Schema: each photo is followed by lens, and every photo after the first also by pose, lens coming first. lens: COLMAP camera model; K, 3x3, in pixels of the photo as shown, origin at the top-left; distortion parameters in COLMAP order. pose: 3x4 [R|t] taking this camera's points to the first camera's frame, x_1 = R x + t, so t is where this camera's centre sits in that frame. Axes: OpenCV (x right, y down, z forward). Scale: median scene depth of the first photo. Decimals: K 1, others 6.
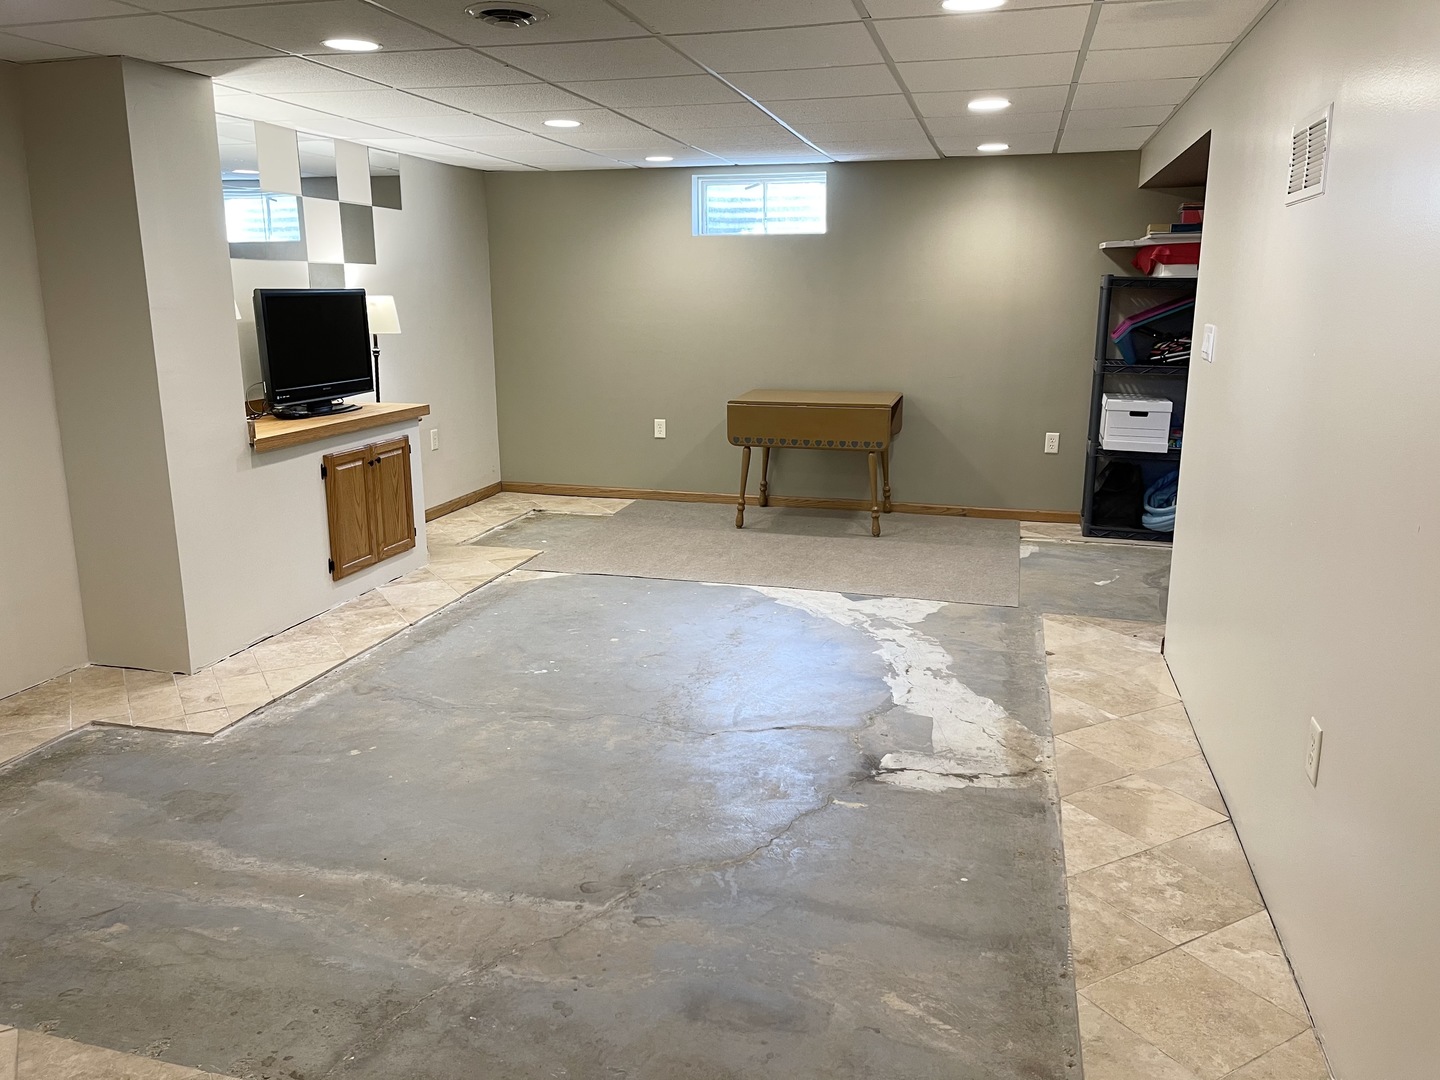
lens RADIAL K [[1095.0, 0, 717.7], [0, 1095.0, 539.2], [0, 0, 1]] dist [0.057912, -0.059479]
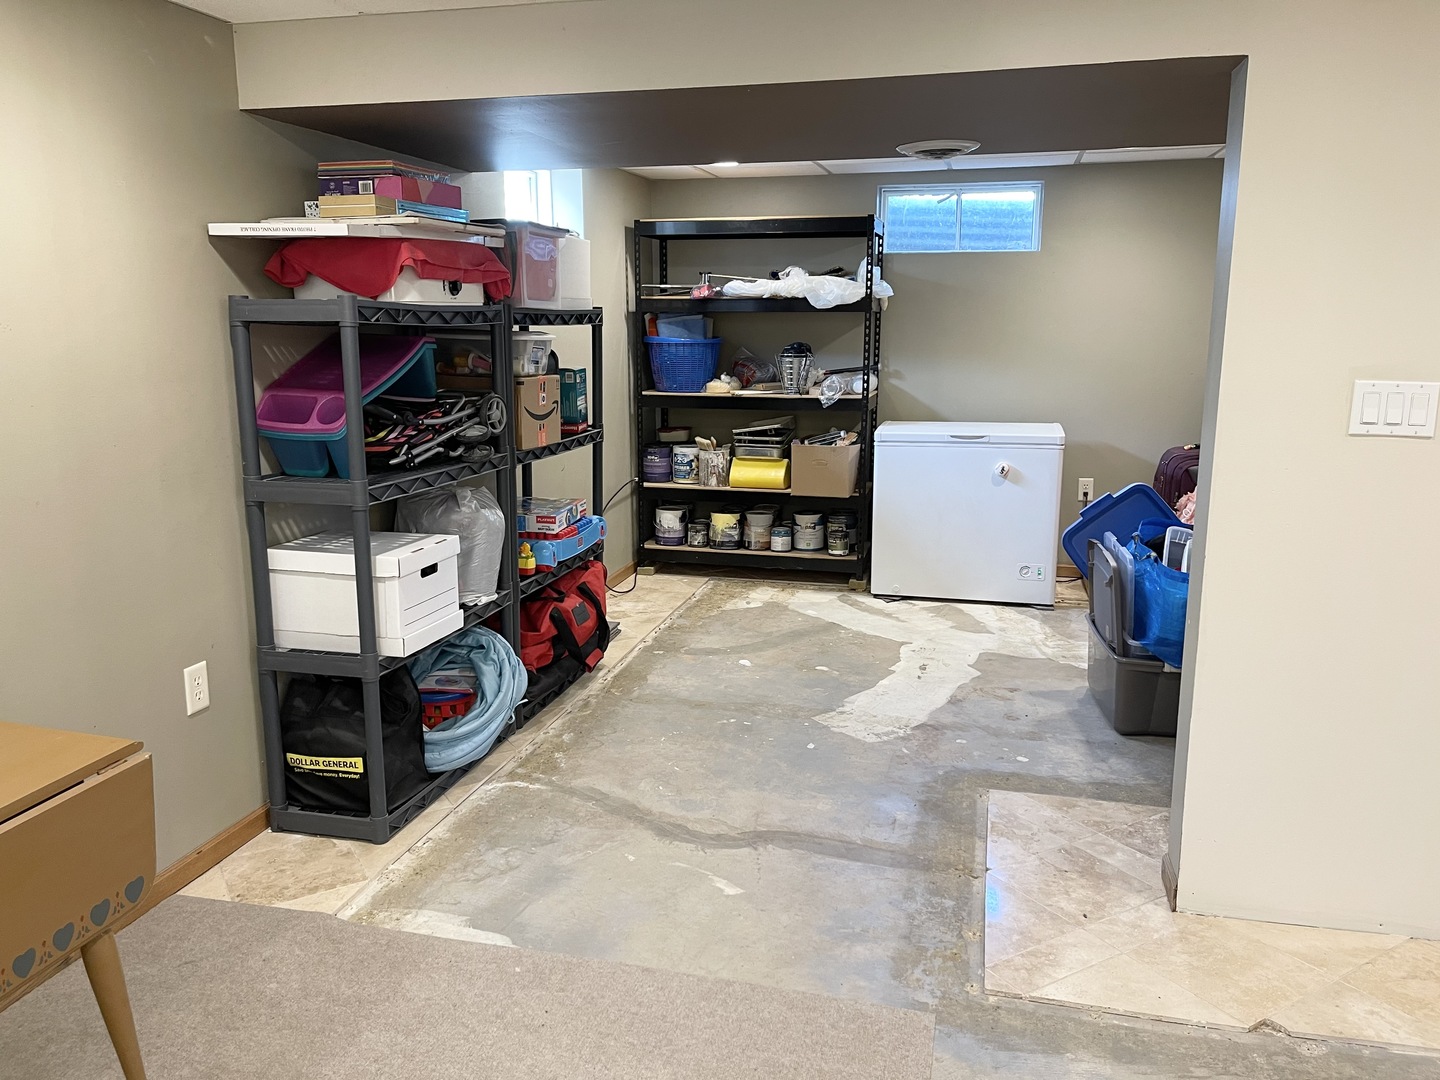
lens RADIAL K [[1095.0, 0, 721.2], [0, 1095.0, 543.3], [0, 0, 1]] dist [0.057912, -0.059479]
pose [[-0.010529, -0.205998, 0.978496, -0.112705], [0.227328, 0.952434, 0.202958, -0.197474], [-0.973761, 0.224577, 0.036801, 0.846798]]
